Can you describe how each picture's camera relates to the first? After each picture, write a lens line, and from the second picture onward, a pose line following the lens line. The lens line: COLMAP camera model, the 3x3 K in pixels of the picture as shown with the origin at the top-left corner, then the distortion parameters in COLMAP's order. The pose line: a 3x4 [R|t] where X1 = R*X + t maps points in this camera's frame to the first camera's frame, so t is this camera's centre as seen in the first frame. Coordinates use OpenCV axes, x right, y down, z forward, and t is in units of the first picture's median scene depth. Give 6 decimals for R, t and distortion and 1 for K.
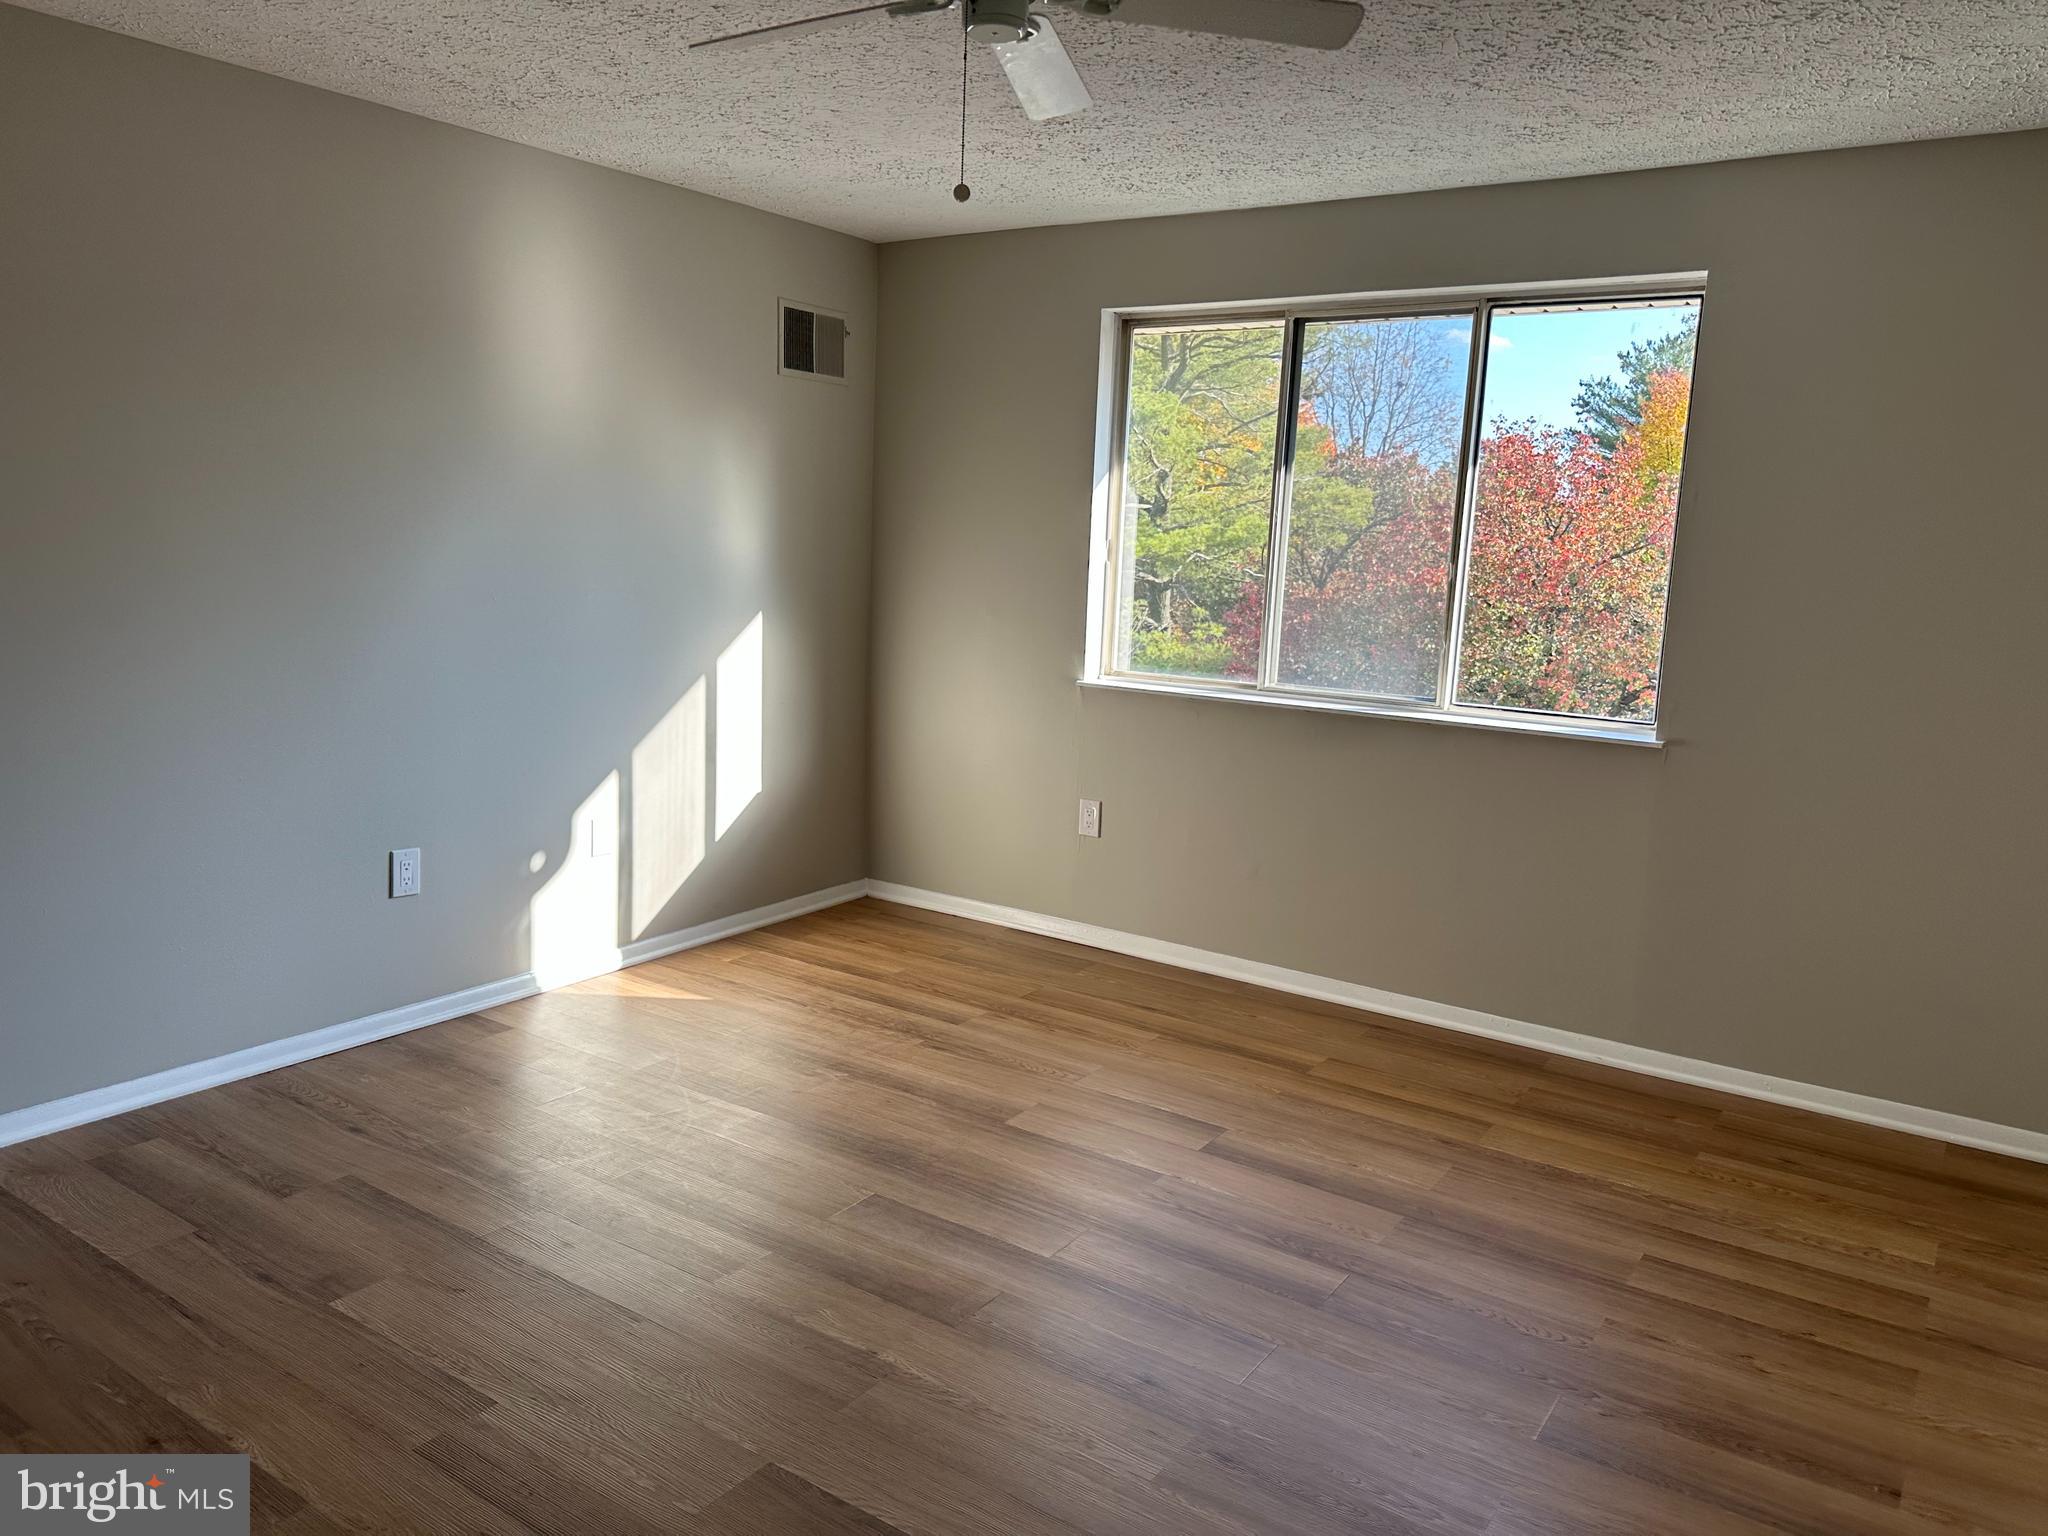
lens RADIAL K [[1460.9, 0, 1040.1], [0, 1460.9, 766.8], [0, 0, 1]] dist [0.055810, -0.044559]
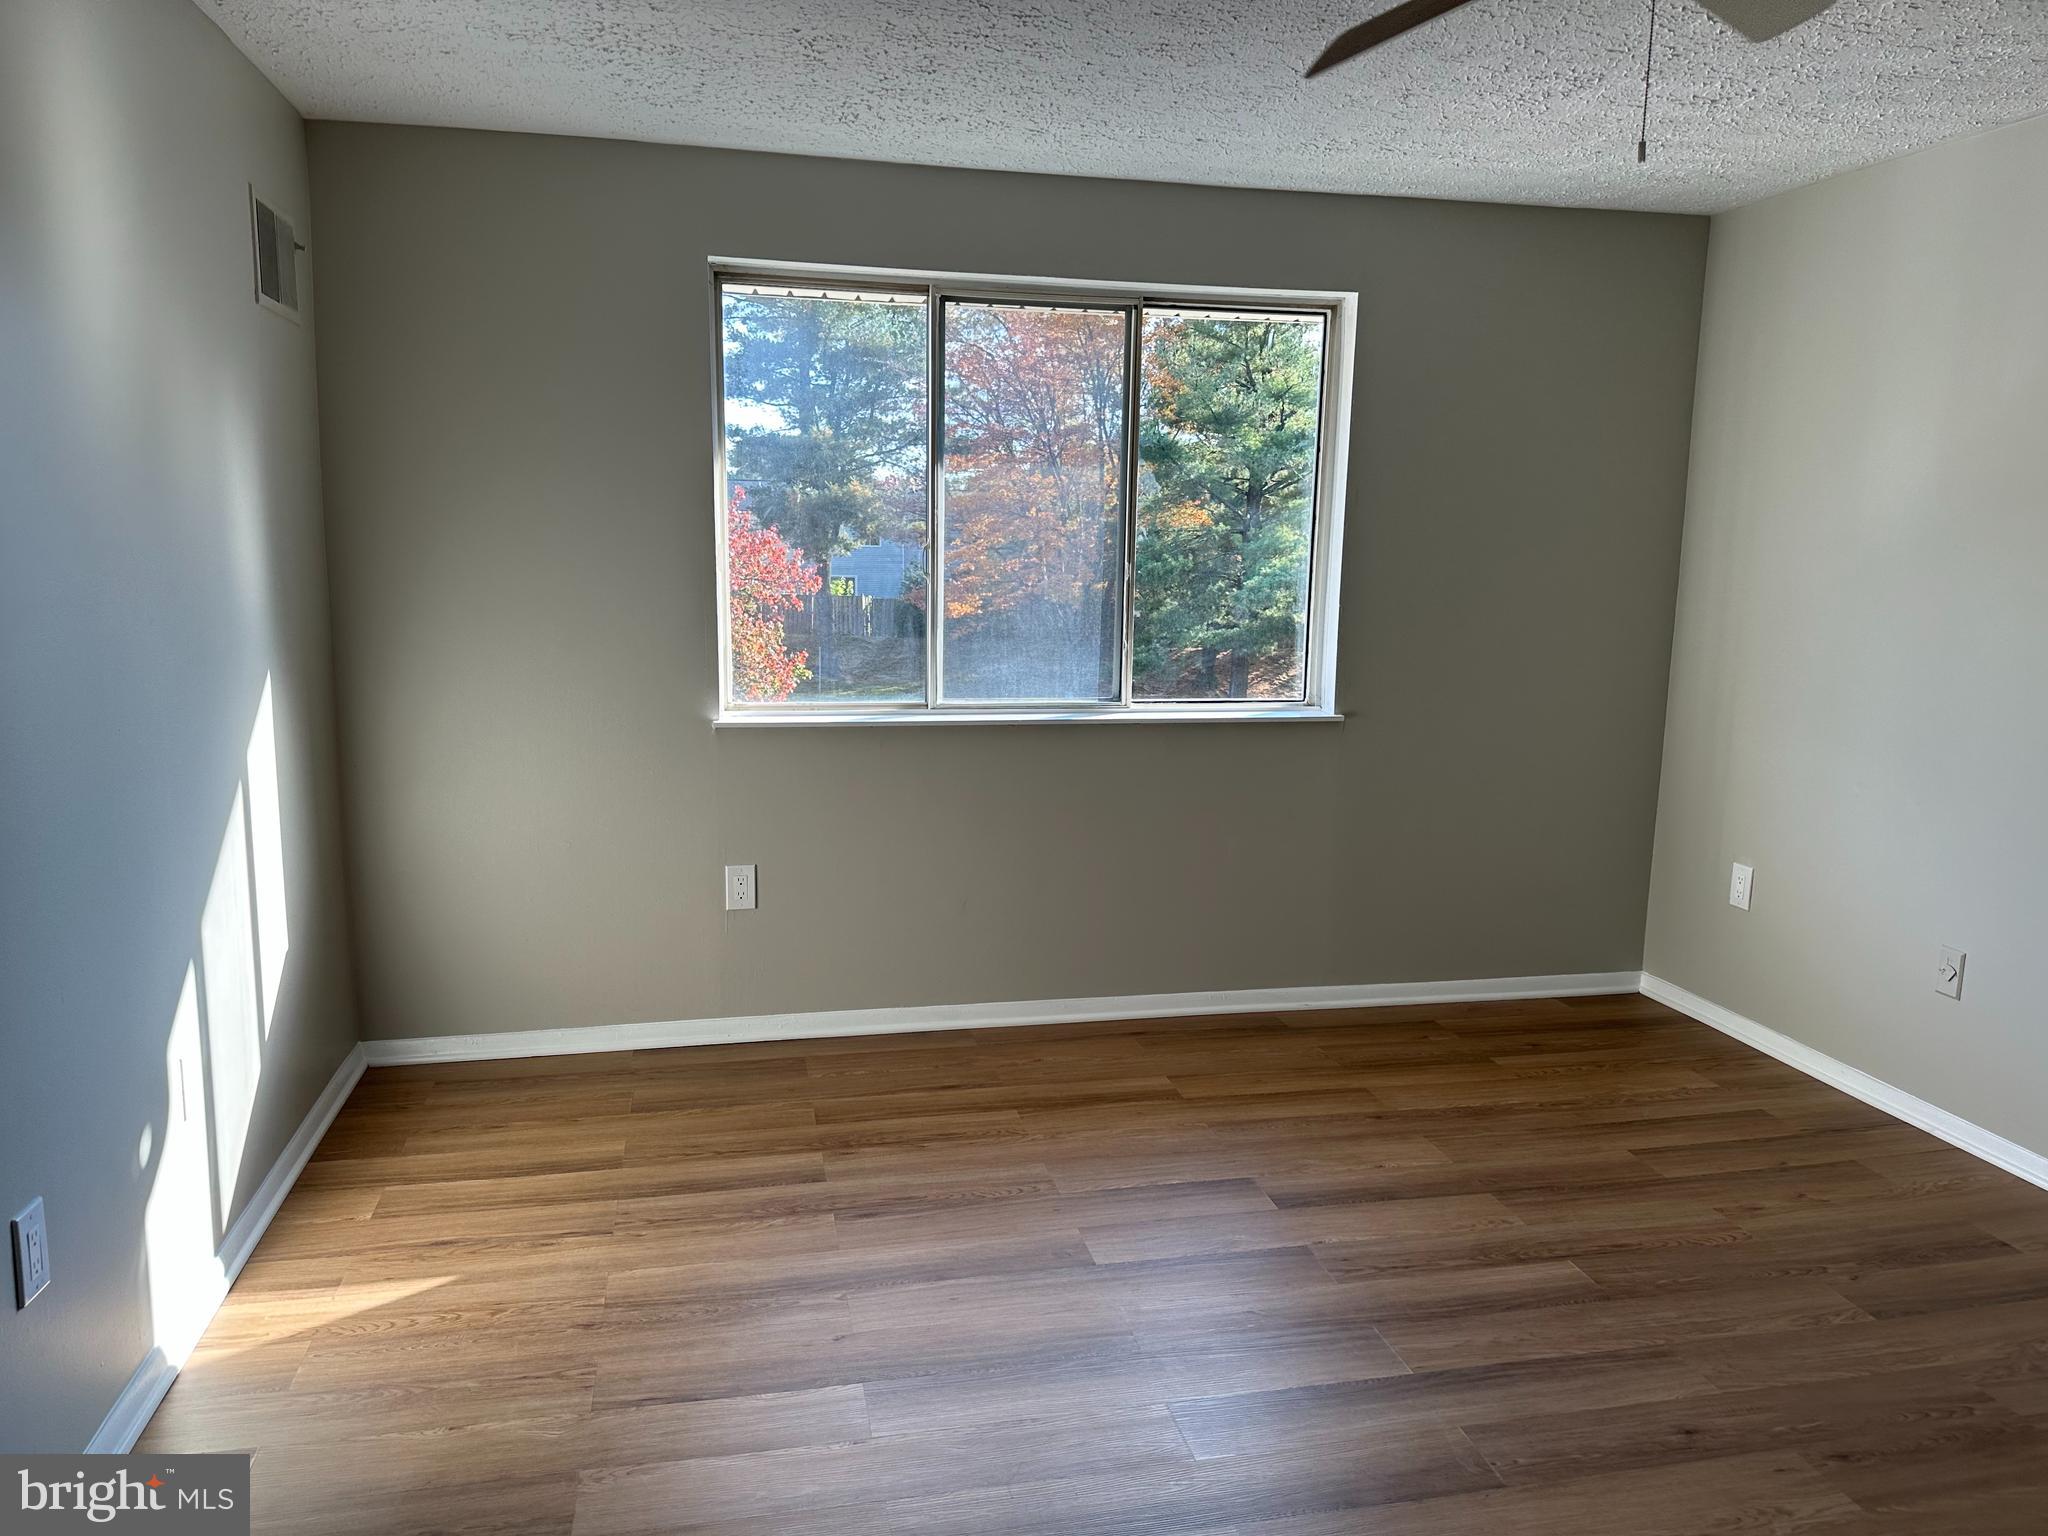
lens RADIAL K [[1460.9, 0, 1043.4], [0, 1460.9, 759.9], [0, 0, 1]] dist [0.055810, -0.044559]
pose [[0.676402, -0.135563, 0.723950, -0.514501], [0.125357, 0.989764, 0.068214, -0.082699], [-0.725786, 0.044613, 0.686472, 0.377136]]
